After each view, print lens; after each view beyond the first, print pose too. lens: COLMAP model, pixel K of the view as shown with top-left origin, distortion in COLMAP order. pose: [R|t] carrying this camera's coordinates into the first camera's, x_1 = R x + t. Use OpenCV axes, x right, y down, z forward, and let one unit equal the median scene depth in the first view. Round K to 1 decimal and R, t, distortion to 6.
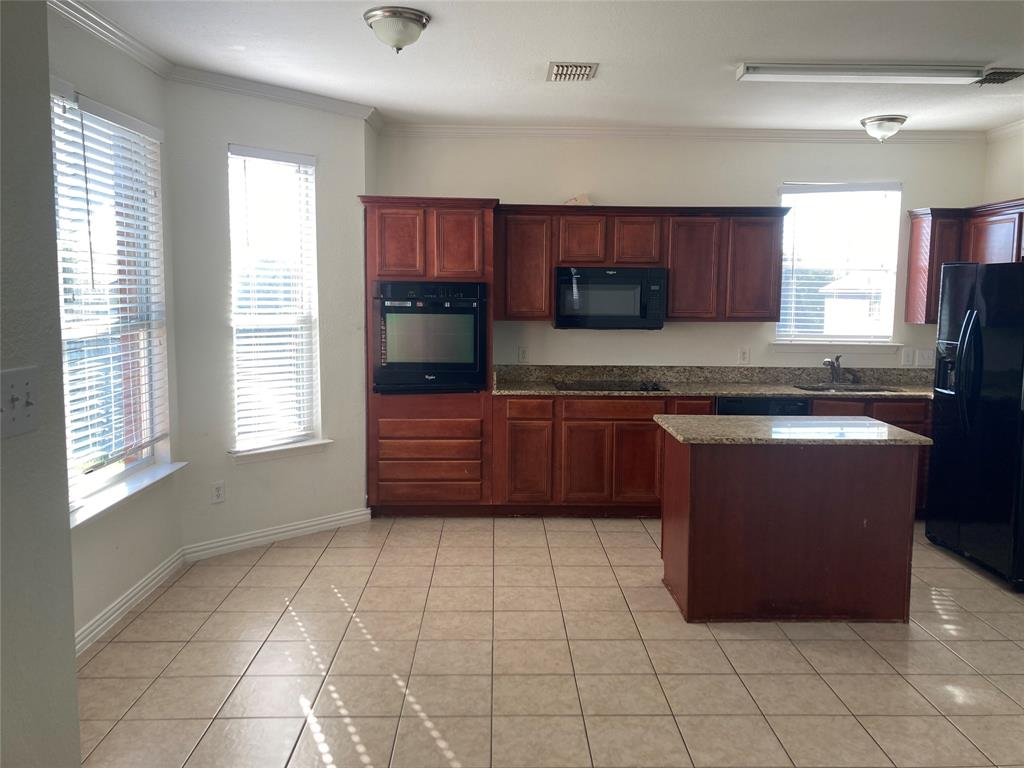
lens RADIAL K [[828.1, 0, 509.8], [0, 828.1, 388.0], [0, 0, 1]] dist [0.071819, -0.116566]
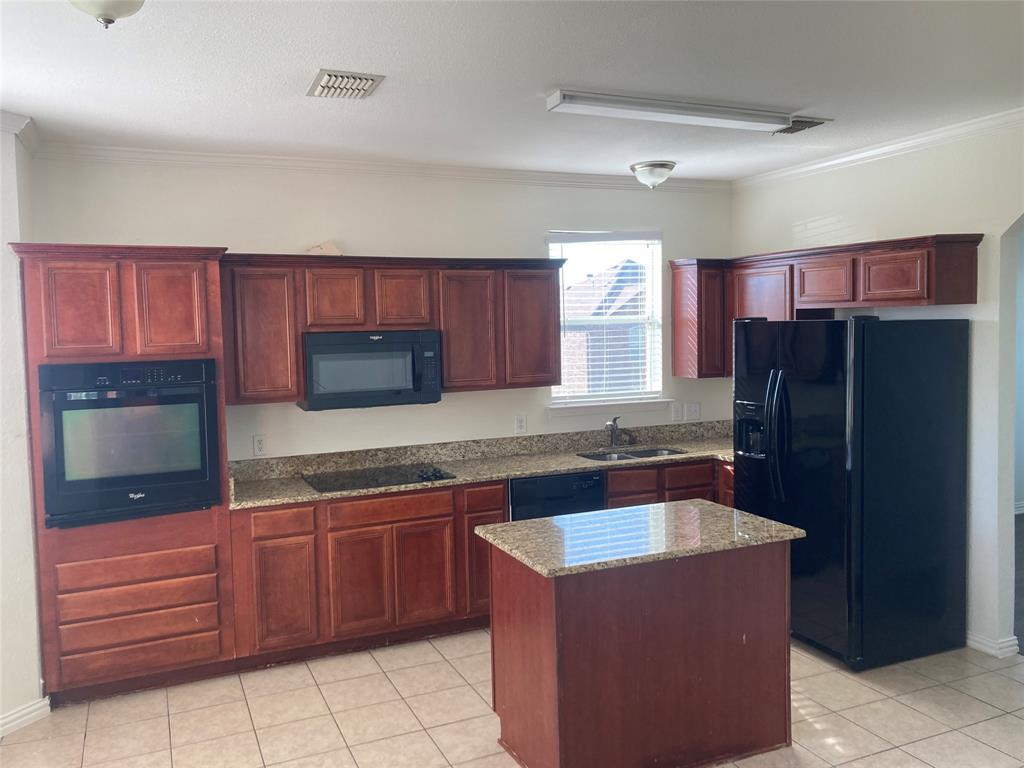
lens RADIAL K [[839.7, 0, 511.0], [0, 839.7, 376.3], [0, 0, 1]] dist [0.075497, -0.109856]
pose [[0.922212, -0.056347, 0.382556, -0.071523], [0.077743, 0.996143, -0.040689, -0.059106], [-0.378788, 0.067265, 0.923036, 0.201675]]
